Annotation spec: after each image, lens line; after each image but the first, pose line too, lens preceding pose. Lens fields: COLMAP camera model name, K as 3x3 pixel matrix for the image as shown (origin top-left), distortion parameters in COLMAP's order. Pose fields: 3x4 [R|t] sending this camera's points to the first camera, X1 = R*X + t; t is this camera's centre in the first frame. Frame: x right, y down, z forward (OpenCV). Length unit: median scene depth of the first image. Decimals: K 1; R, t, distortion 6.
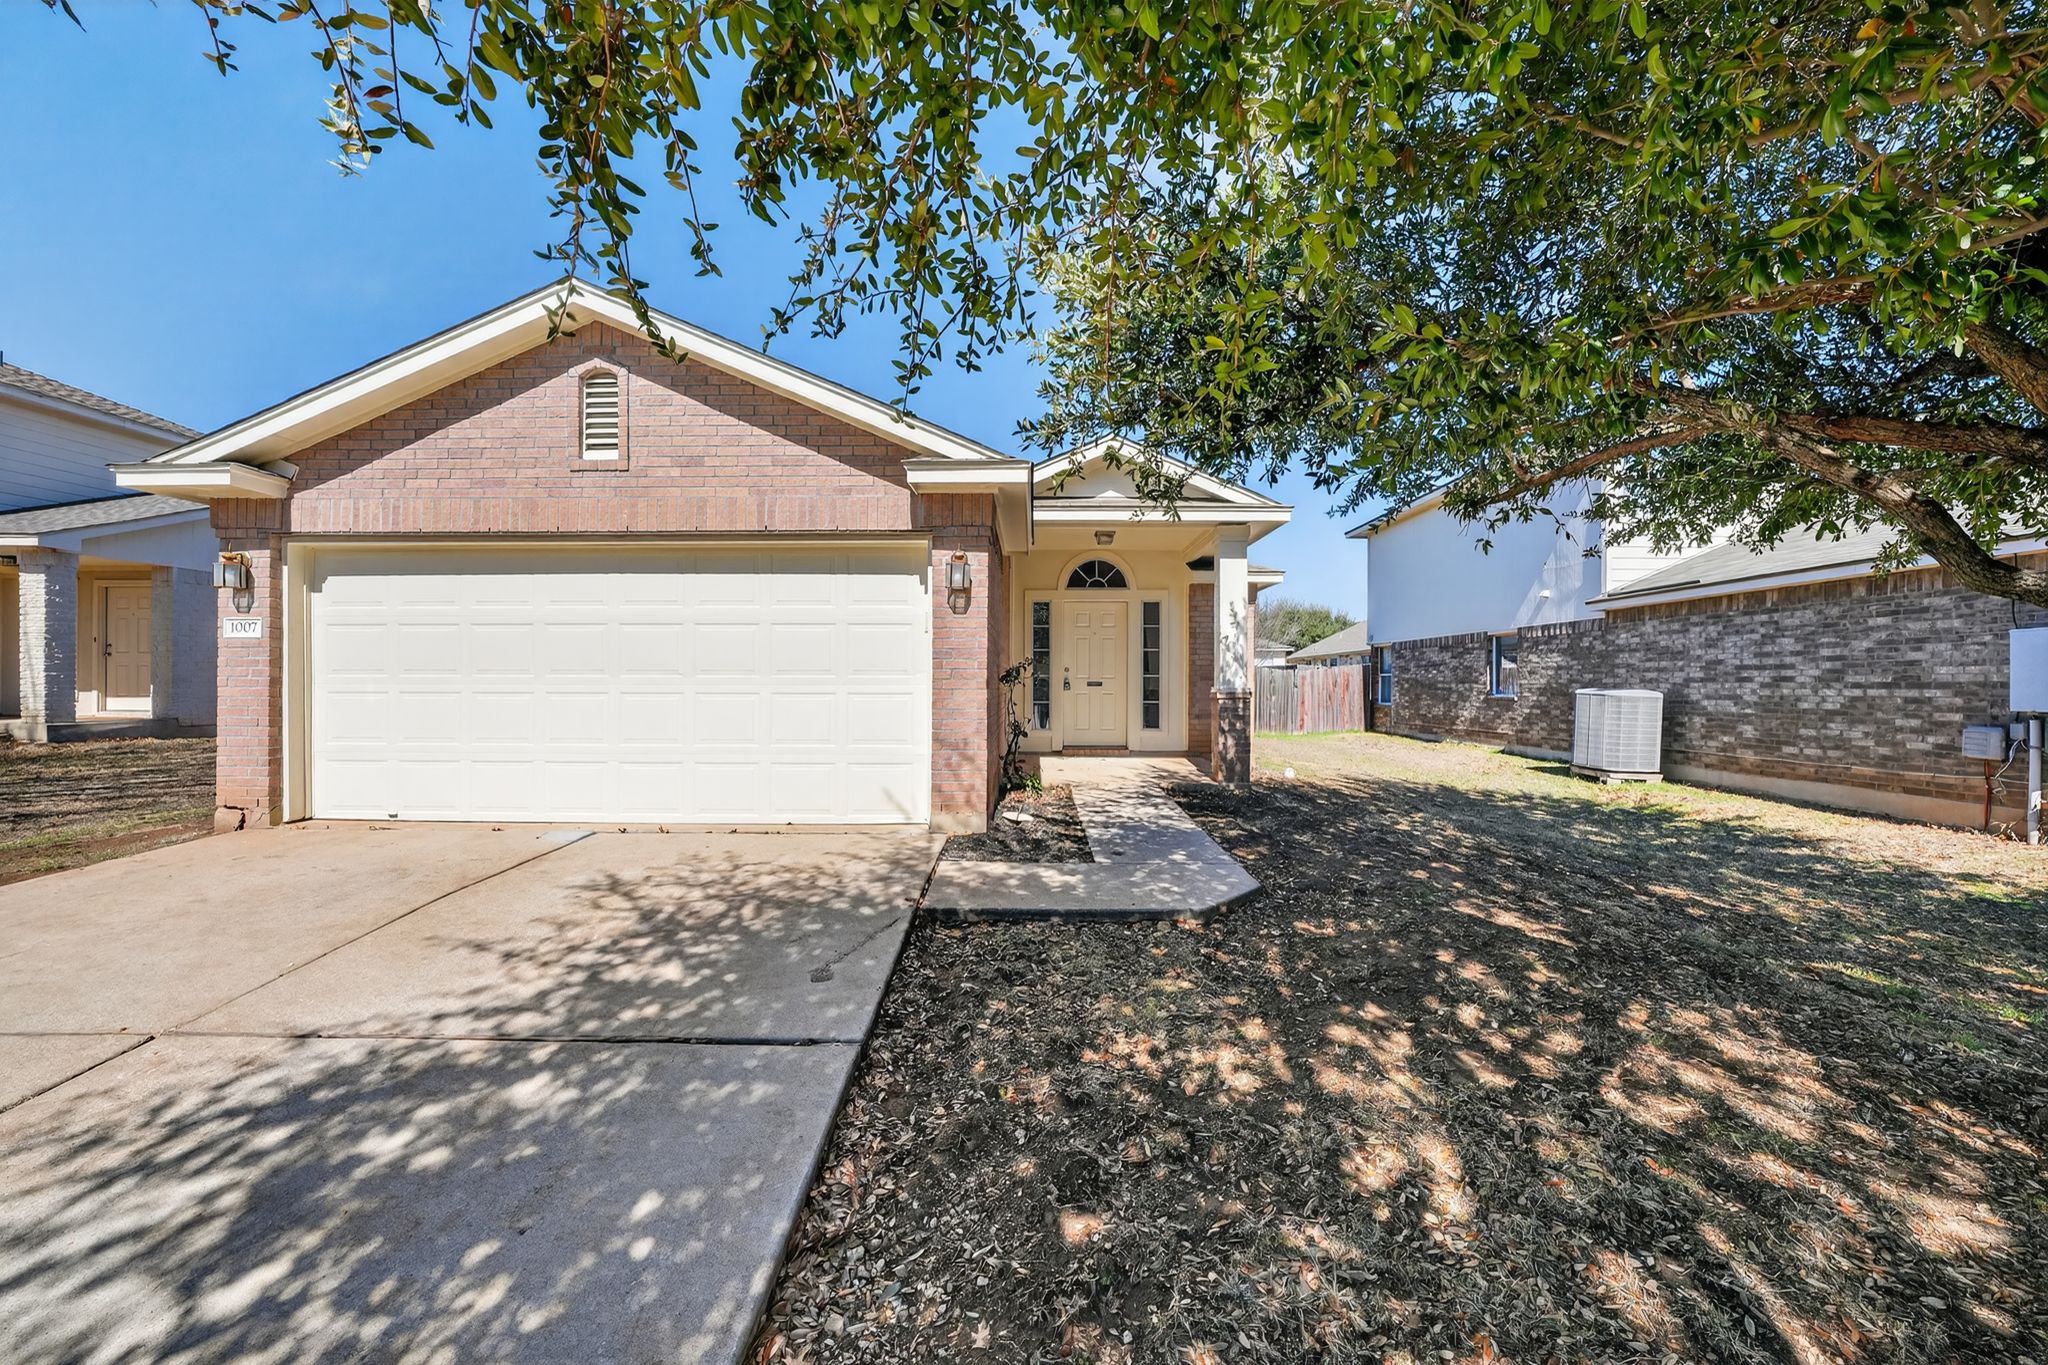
lens RADIAL K [[750.0, 0, 1026.4], [0, 750.0, 685.1], [0, 0, 1]] dist [0.001117, -0.000274]
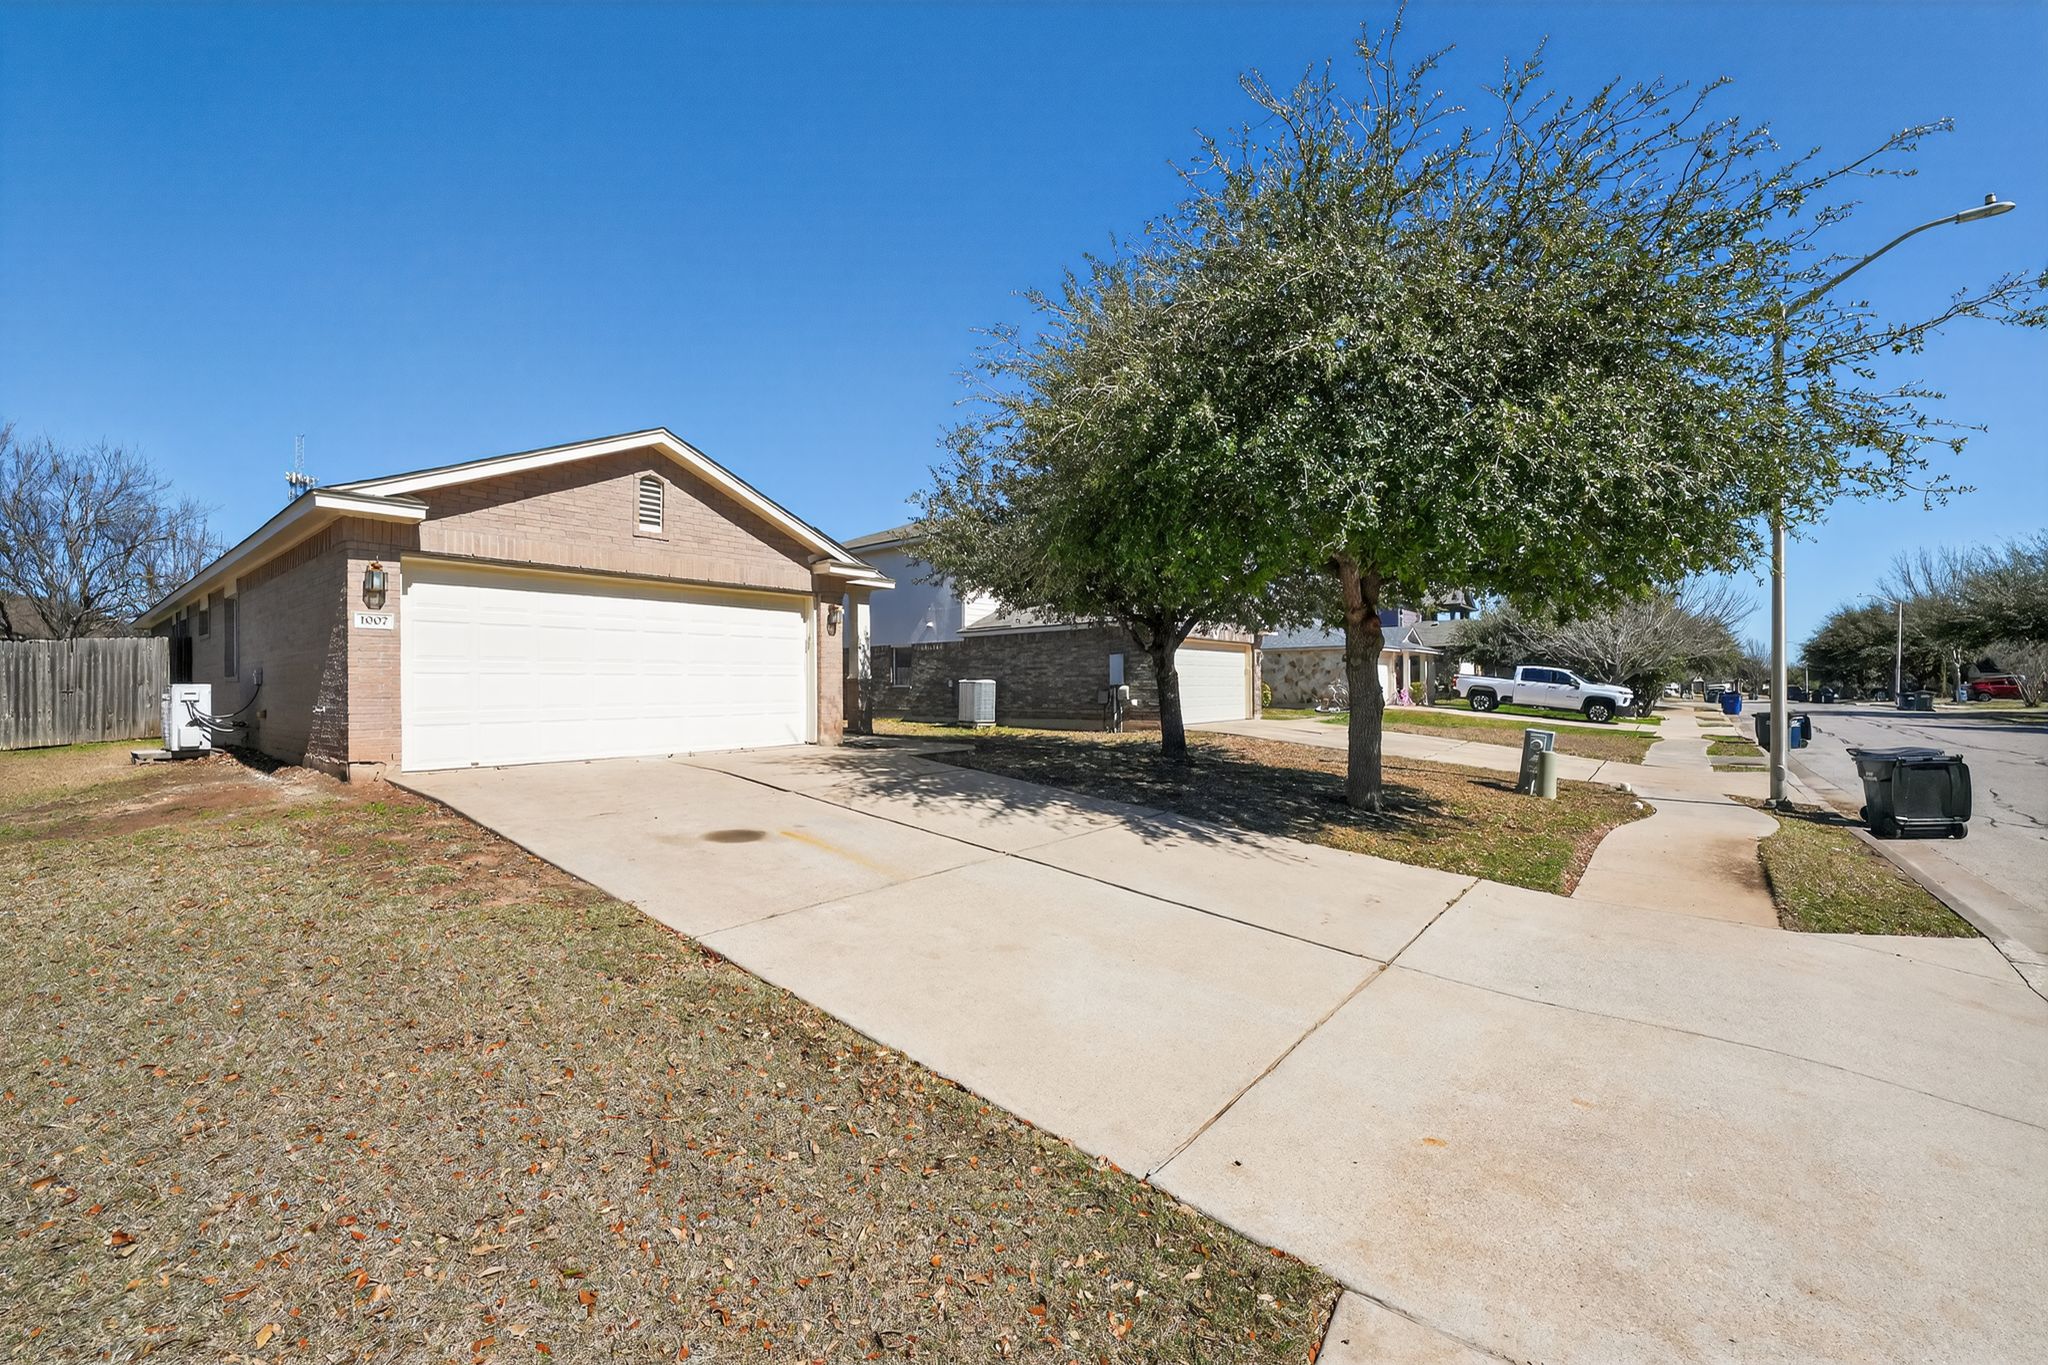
lens RADIAL K [[752.8, 0, 1024.0], [0, 752.8, 682.5], [0, 0, 1]] dist [0.000026, 0.000320]
pose [[0.640428, -0.003924, 0.768008, -1.493687], [0.010381, 0.999940, -0.003548, 0.051583], [-0.767948, 0.010245, 0.640430, -0.771387]]
